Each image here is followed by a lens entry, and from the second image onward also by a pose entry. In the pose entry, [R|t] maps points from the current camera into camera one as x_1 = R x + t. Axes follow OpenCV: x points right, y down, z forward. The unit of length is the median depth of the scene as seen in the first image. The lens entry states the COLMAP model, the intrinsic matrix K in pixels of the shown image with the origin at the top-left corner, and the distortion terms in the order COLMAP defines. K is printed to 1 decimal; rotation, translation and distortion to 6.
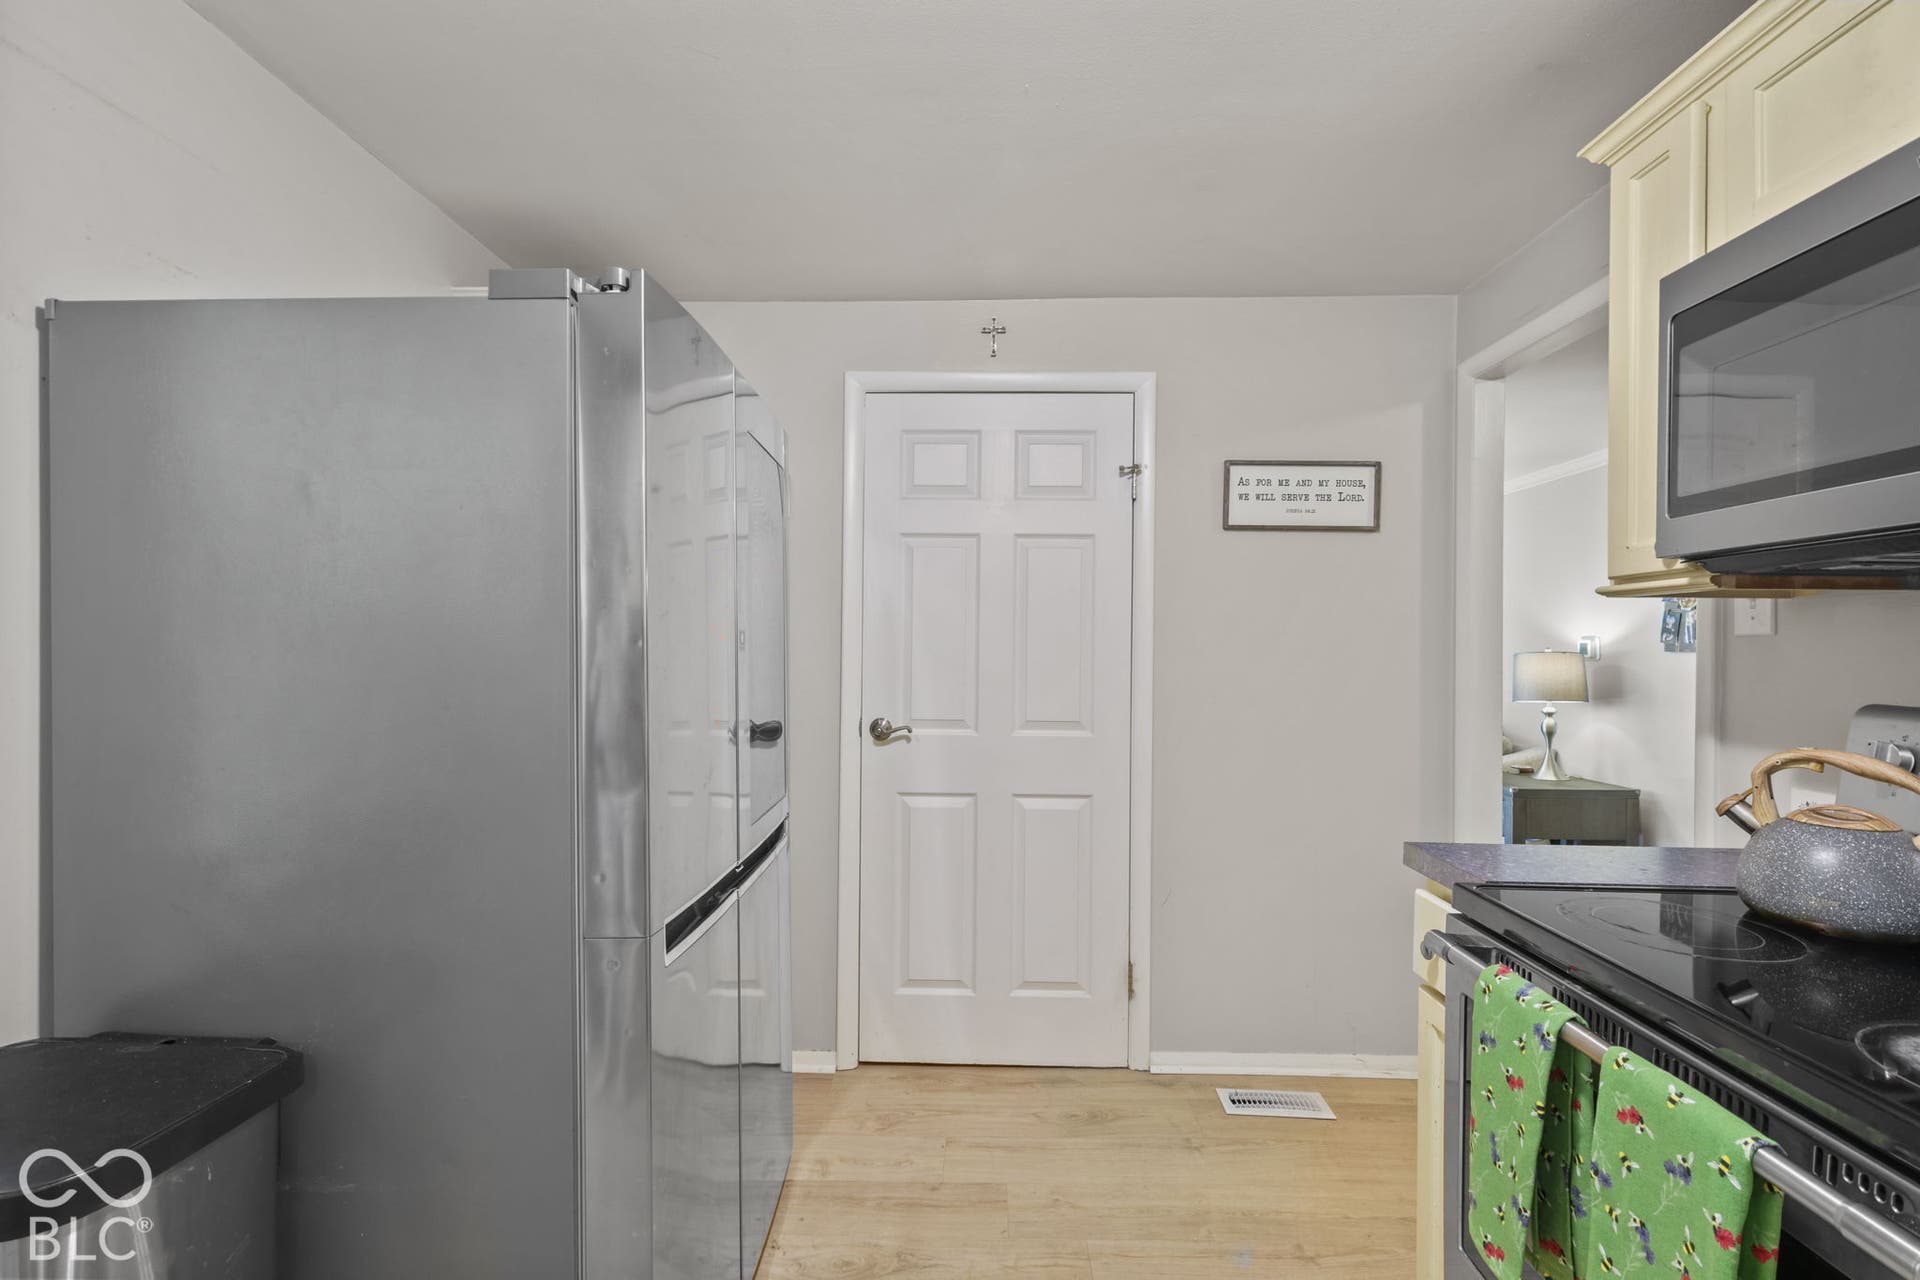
lens RADIAL K [[847.3, 0, 986.9], [0, 847.3, 649.8], [0, 0, 1]] dist [0.000029, -0.000018]
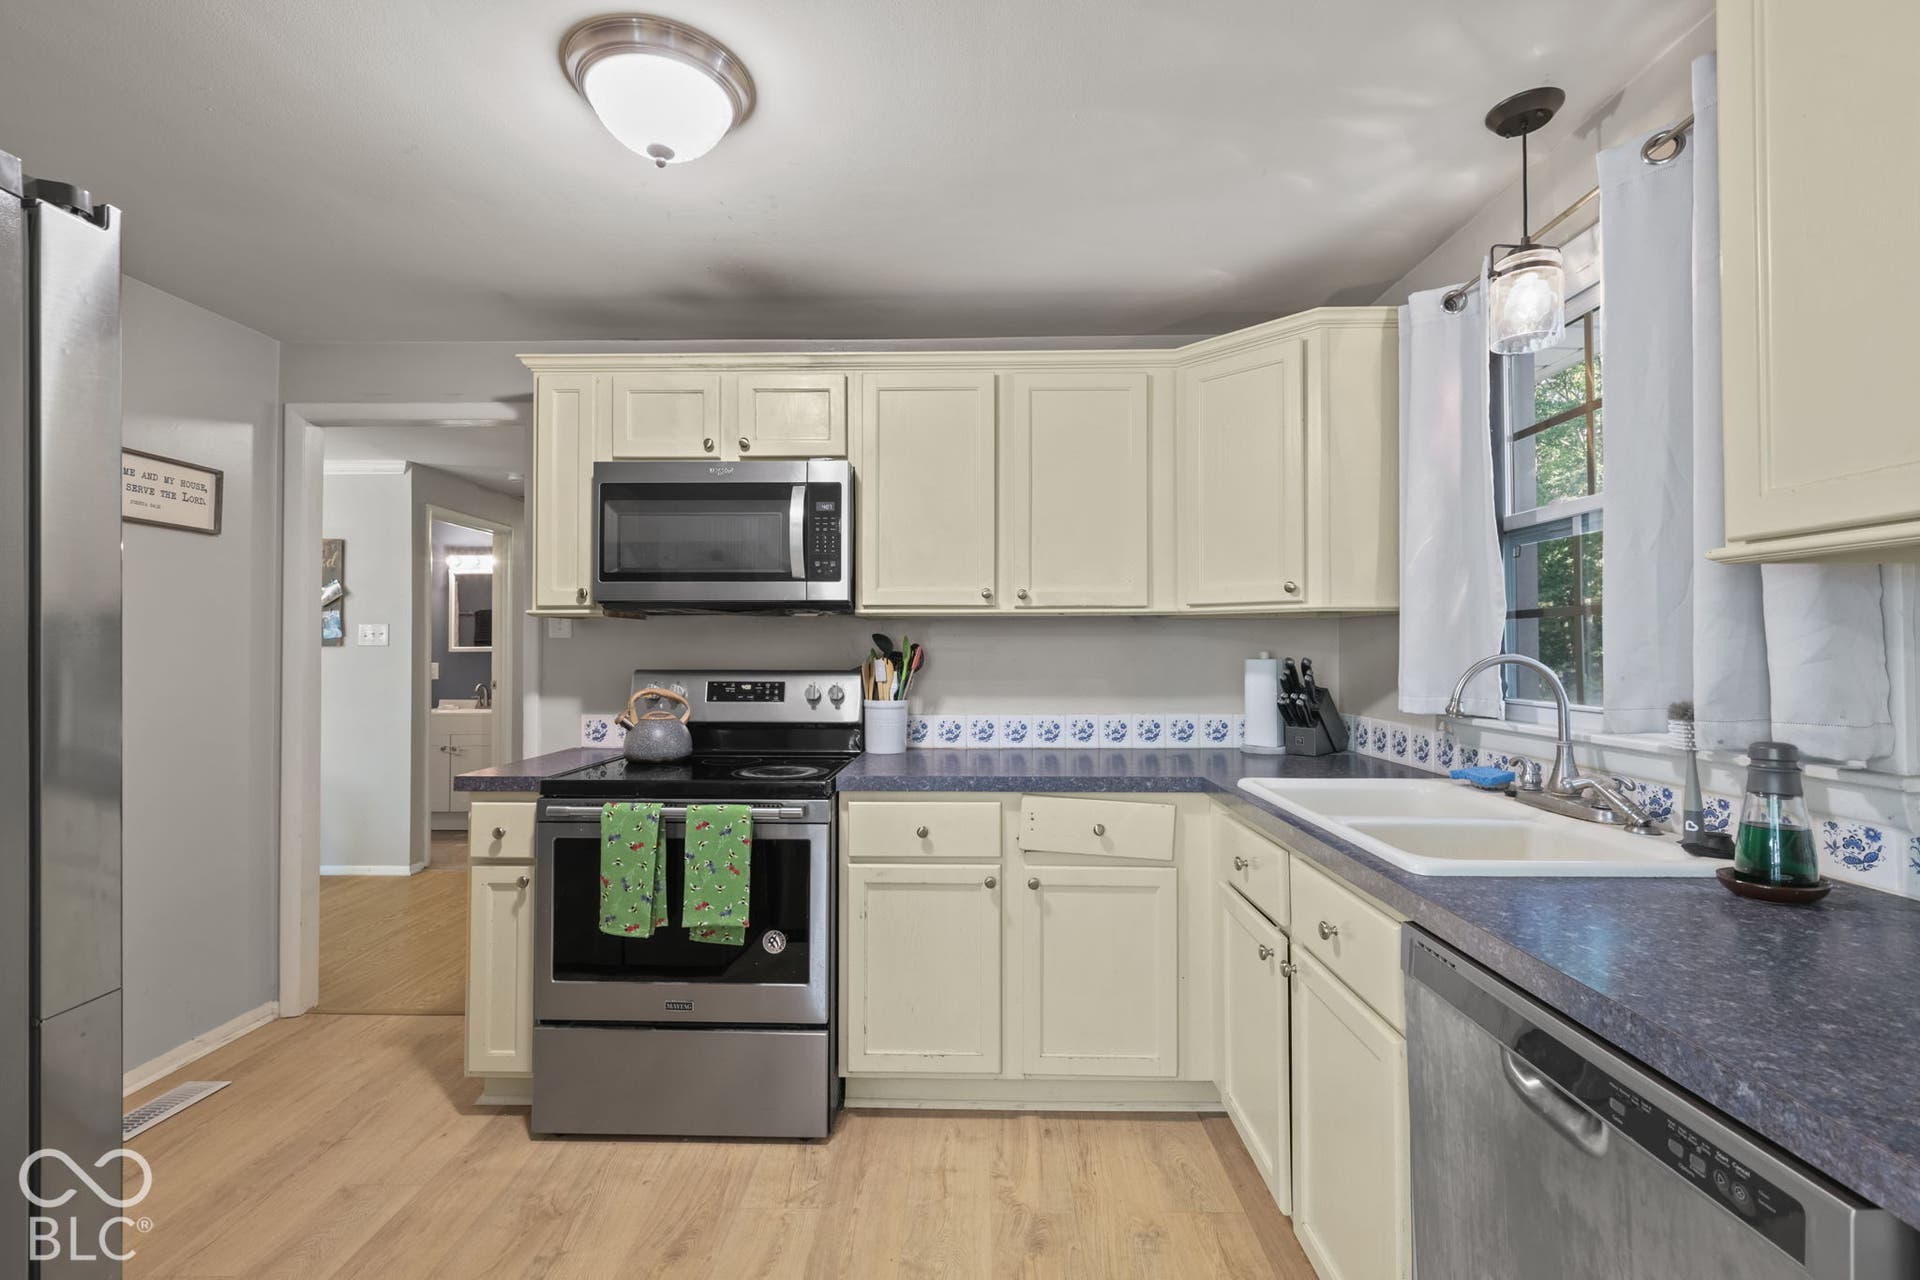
lens RADIAL K [[820.2, 0, 952.6], [0, 820.2, 635.7], [0, 0, 1]] dist [0.000726, 0.000009]
pose [[0.001531, 0.006437, 0.999978, -0.569825], [0.001746, 0.999978, -0.006440, -0.005233], [-0.999997, 0.001756, 0.001520, 0.072941]]
